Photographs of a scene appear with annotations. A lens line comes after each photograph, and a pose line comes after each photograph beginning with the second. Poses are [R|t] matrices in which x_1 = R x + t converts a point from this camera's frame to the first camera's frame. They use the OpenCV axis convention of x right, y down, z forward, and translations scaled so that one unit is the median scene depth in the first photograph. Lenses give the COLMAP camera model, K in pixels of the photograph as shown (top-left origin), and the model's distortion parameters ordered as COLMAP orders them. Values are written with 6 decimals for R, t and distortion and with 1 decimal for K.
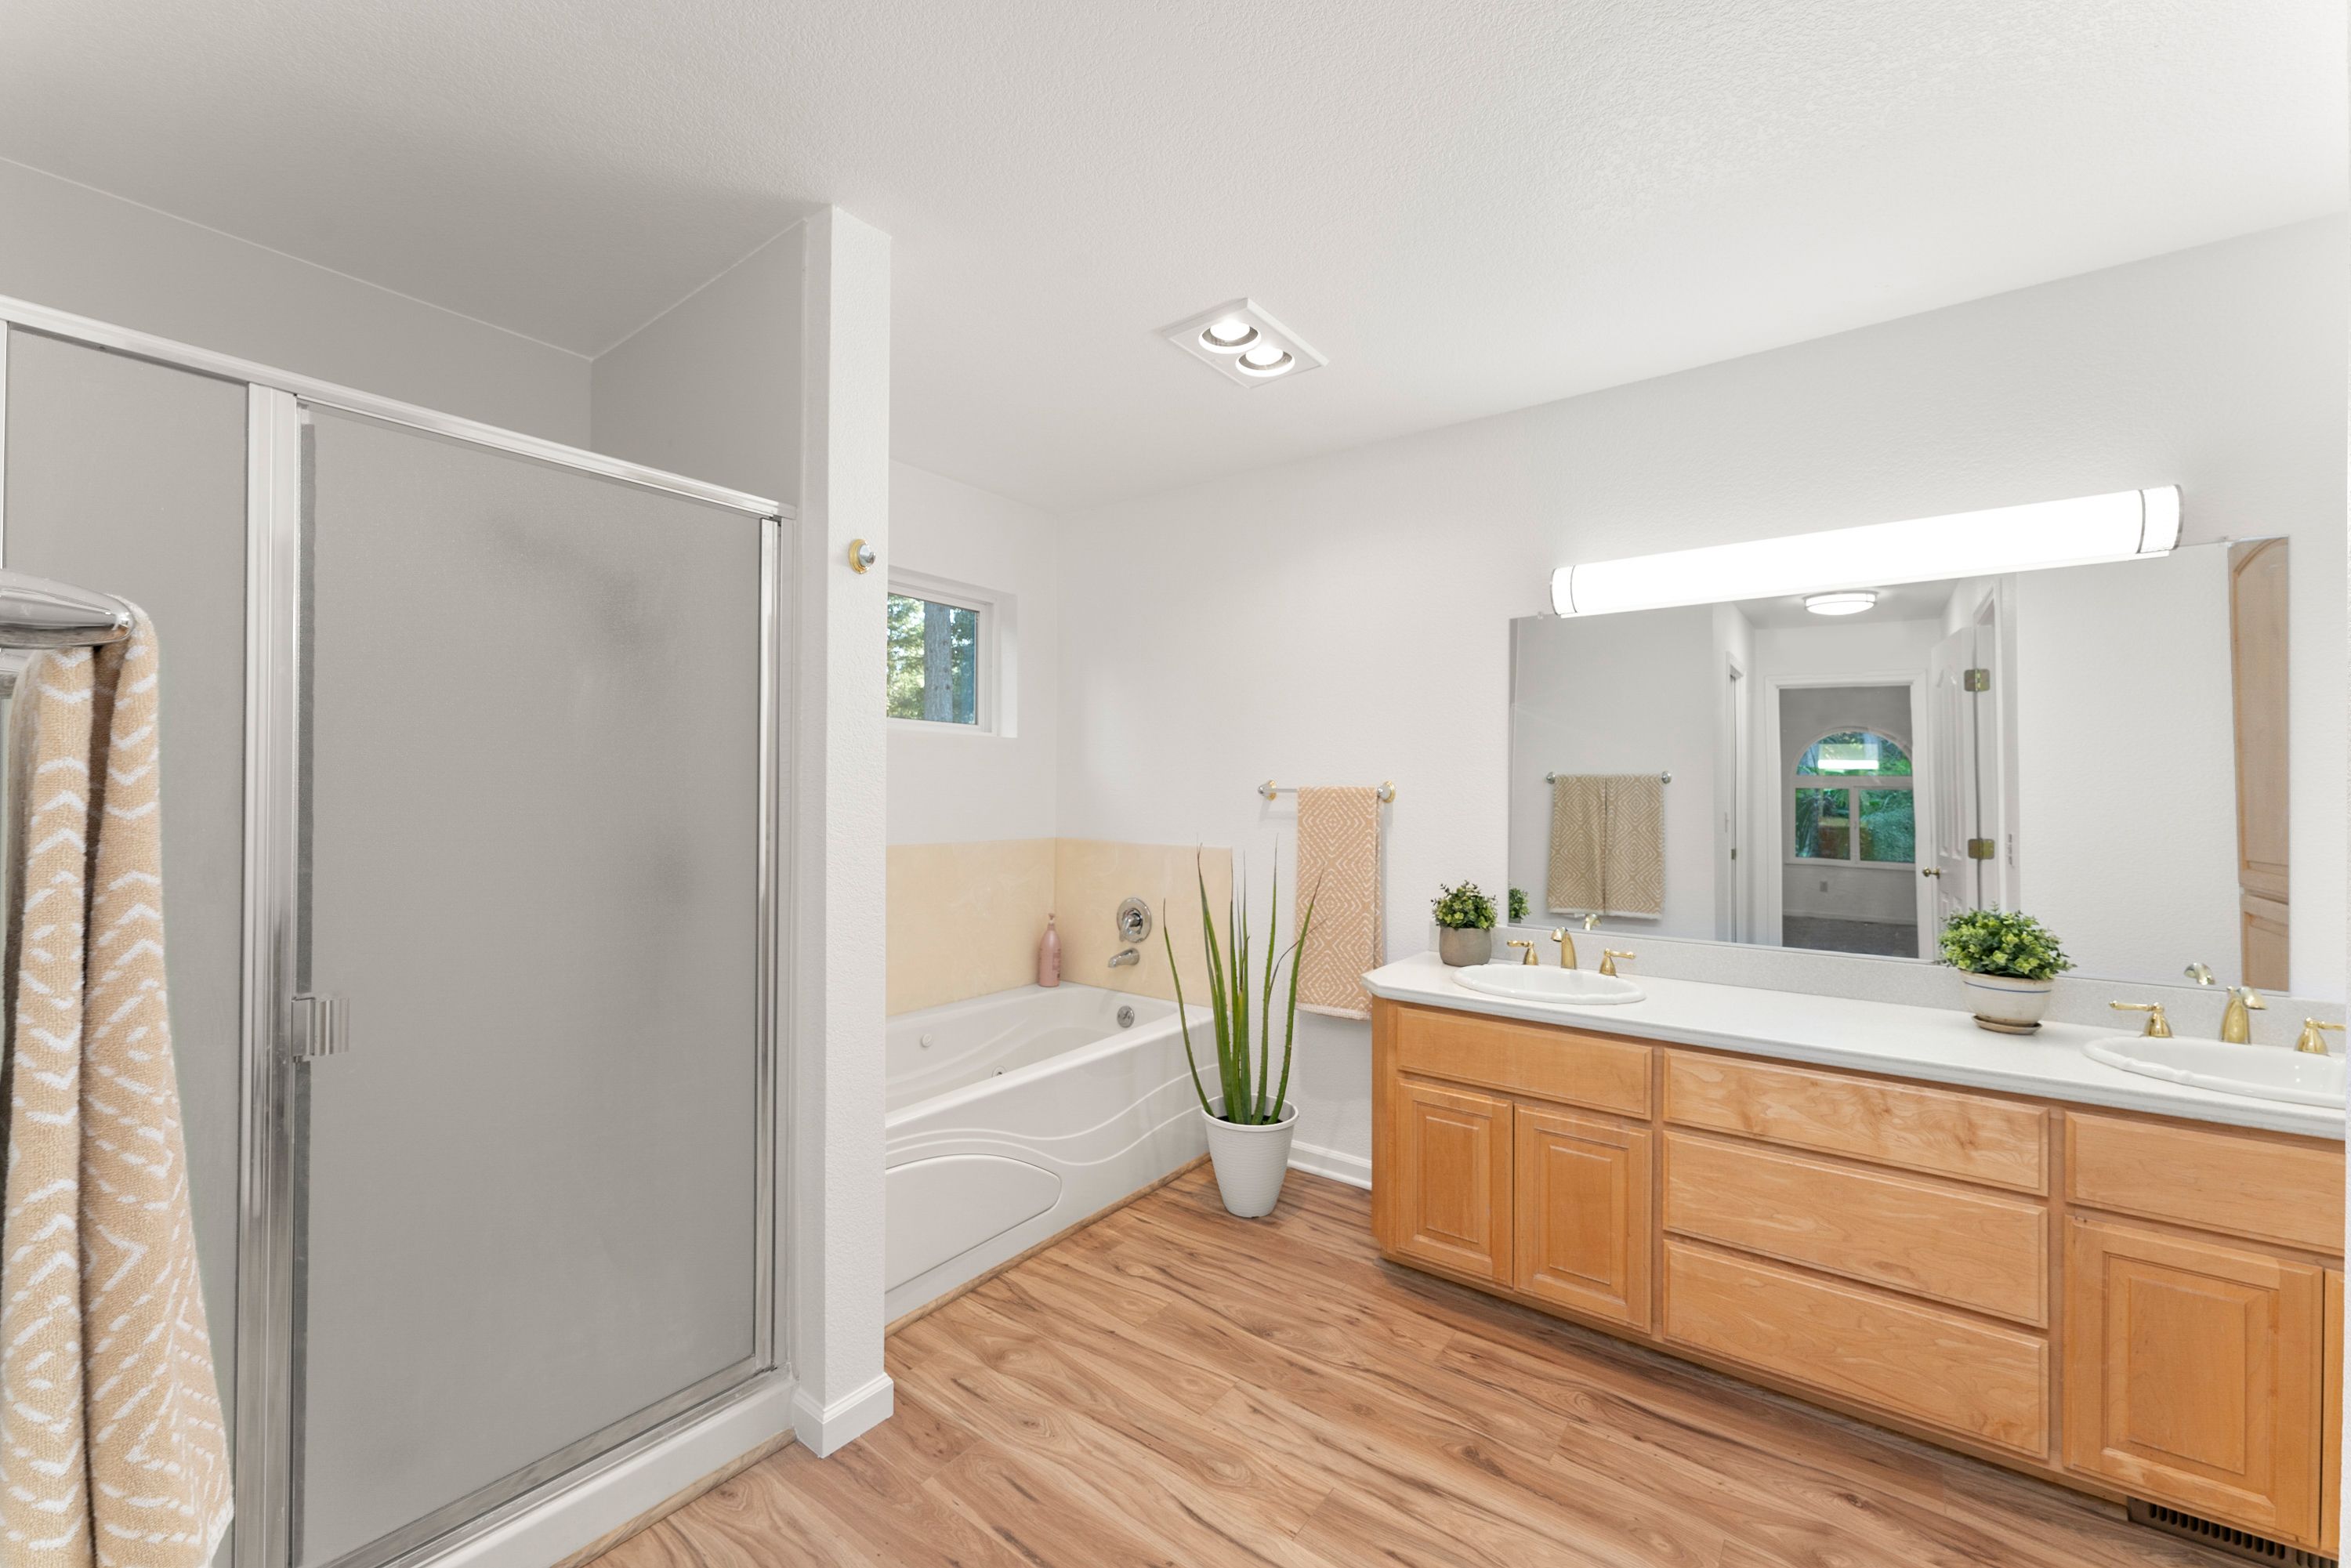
lens RADIAL K [[932.8, 0, 1172.6], [0, 932.8, 786.1], [0, 0, 1]] dist [-0.001602, 0.000009]
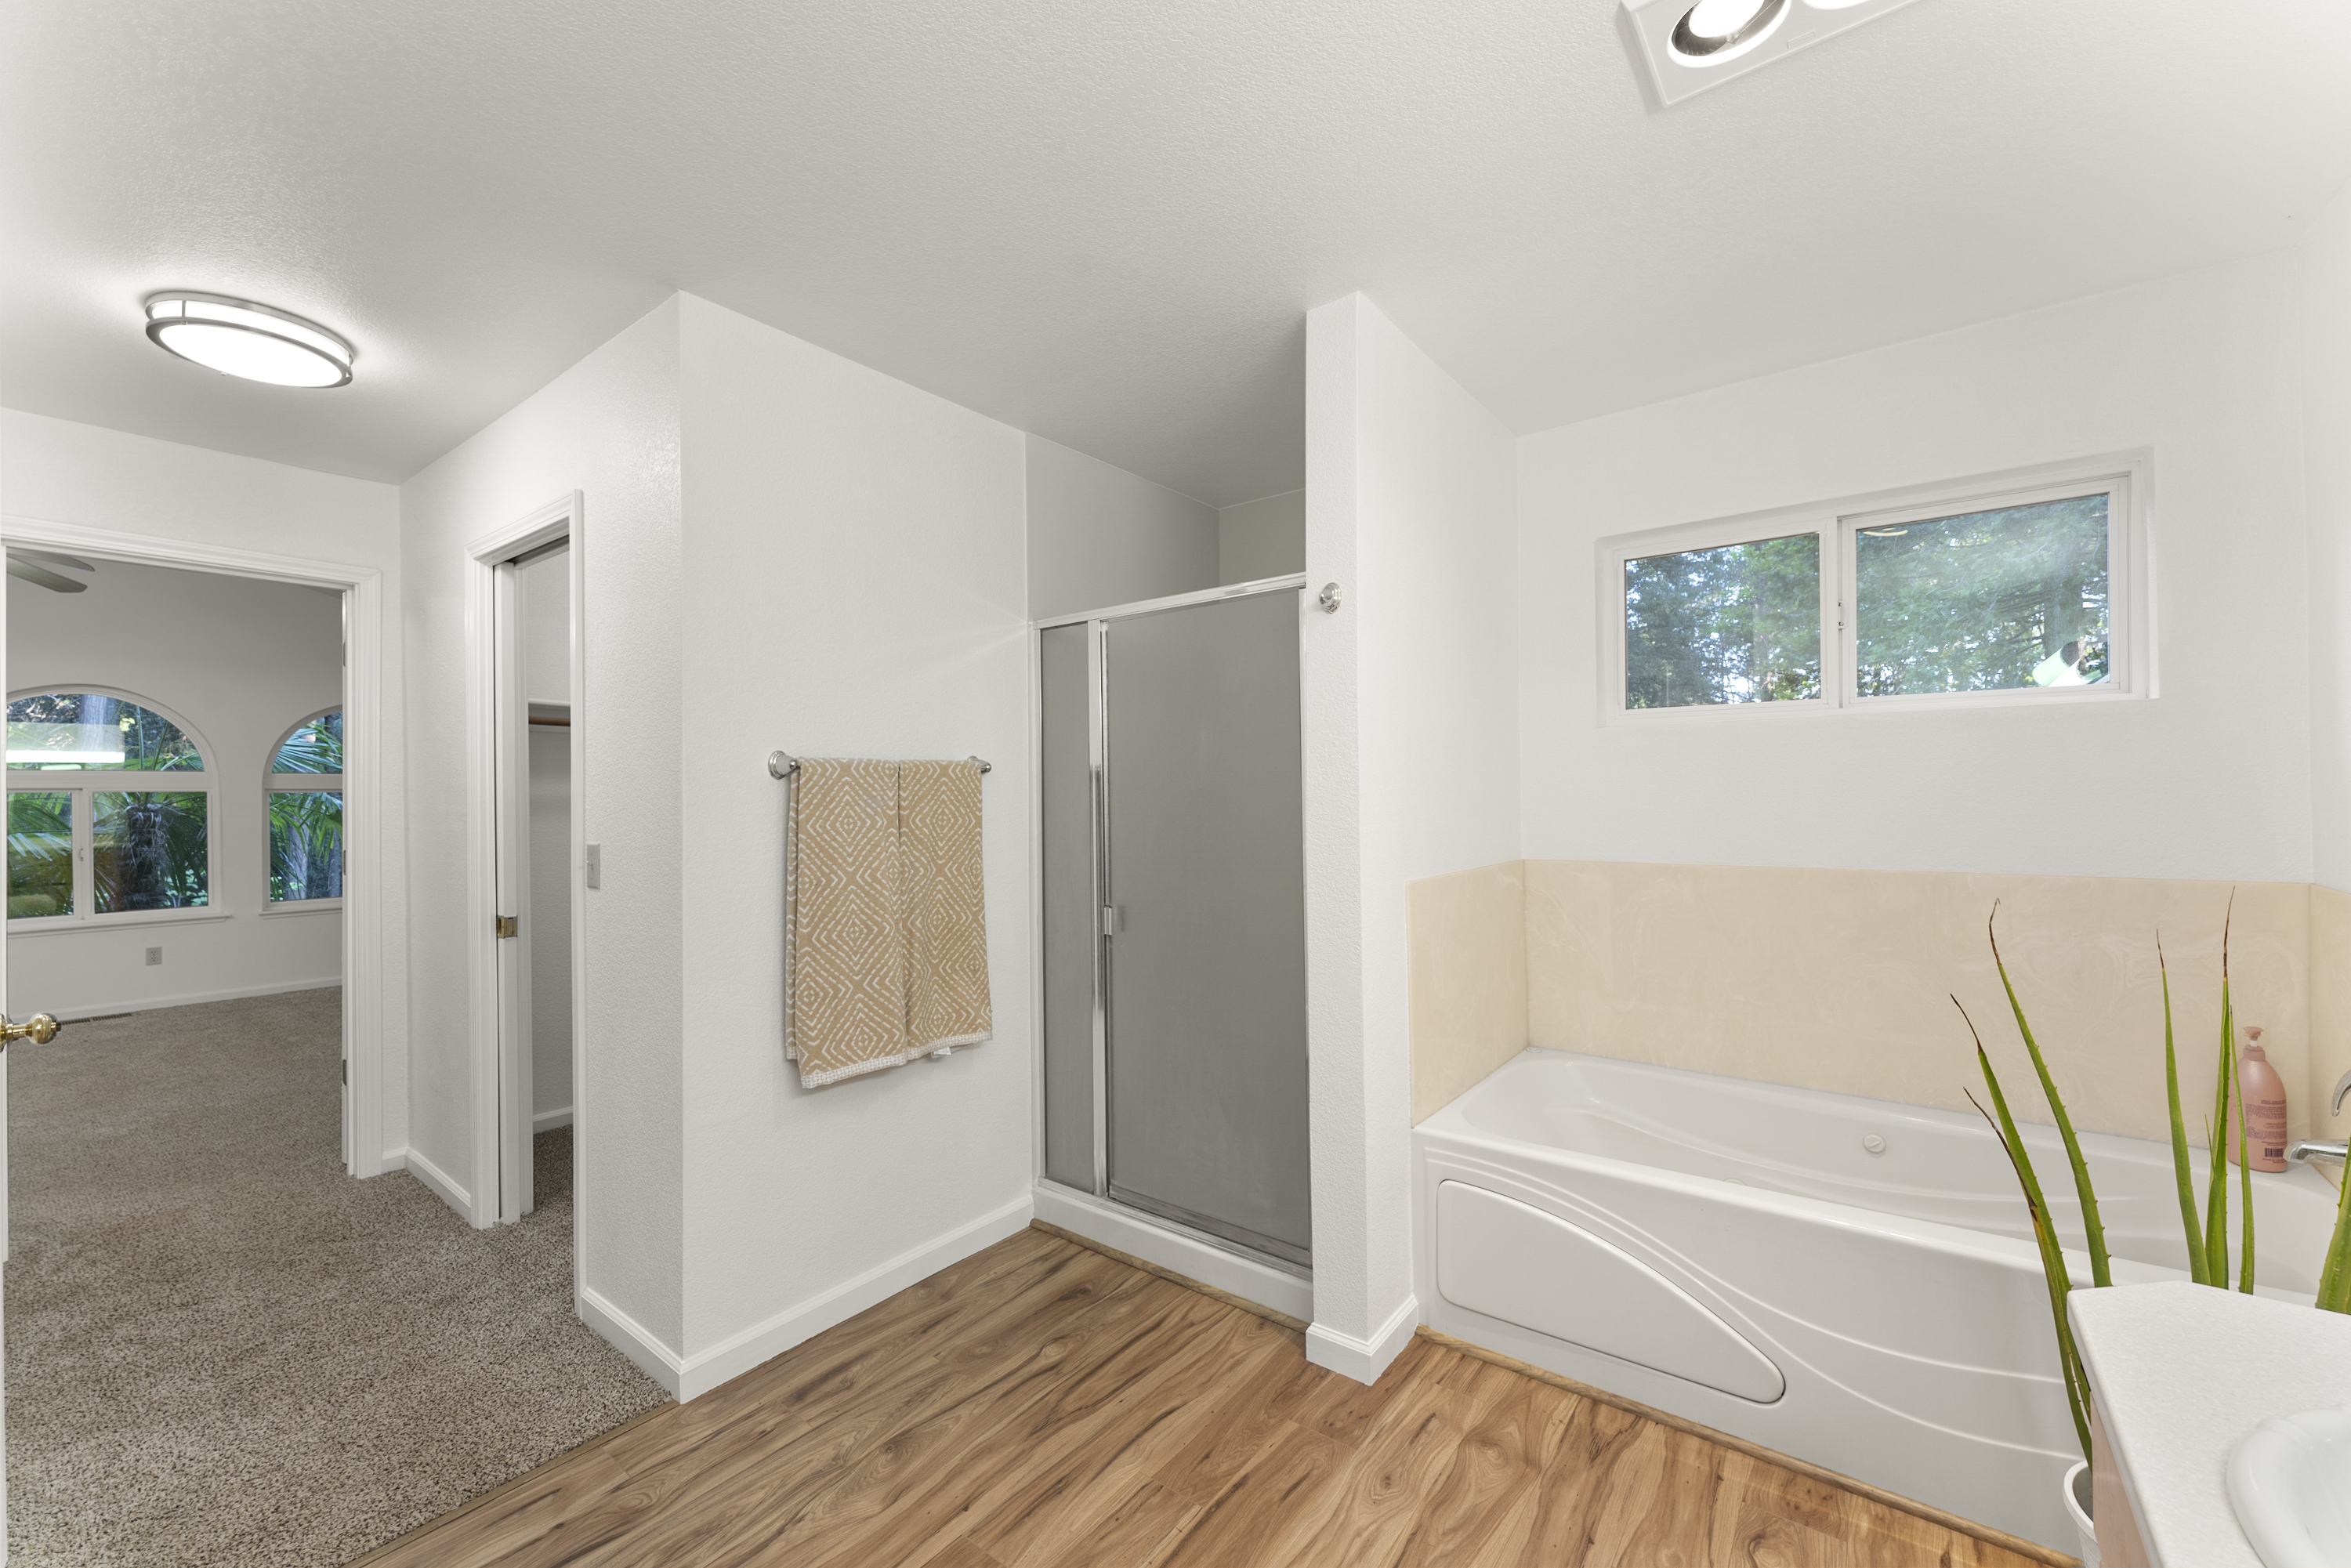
lens RADIAL K [[932.8, 0, 1175.1], [0, 932.8, 793.8], [0, 0, 1]] dist [-0.001602, 0.000009]
pose [[-0.008184, -0.005307, -0.999952, 0.796529], [0.019830, 0.999788, -0.005469, -0.009519], [0.999770, -0.019874, -0.008077, 0.810043]]
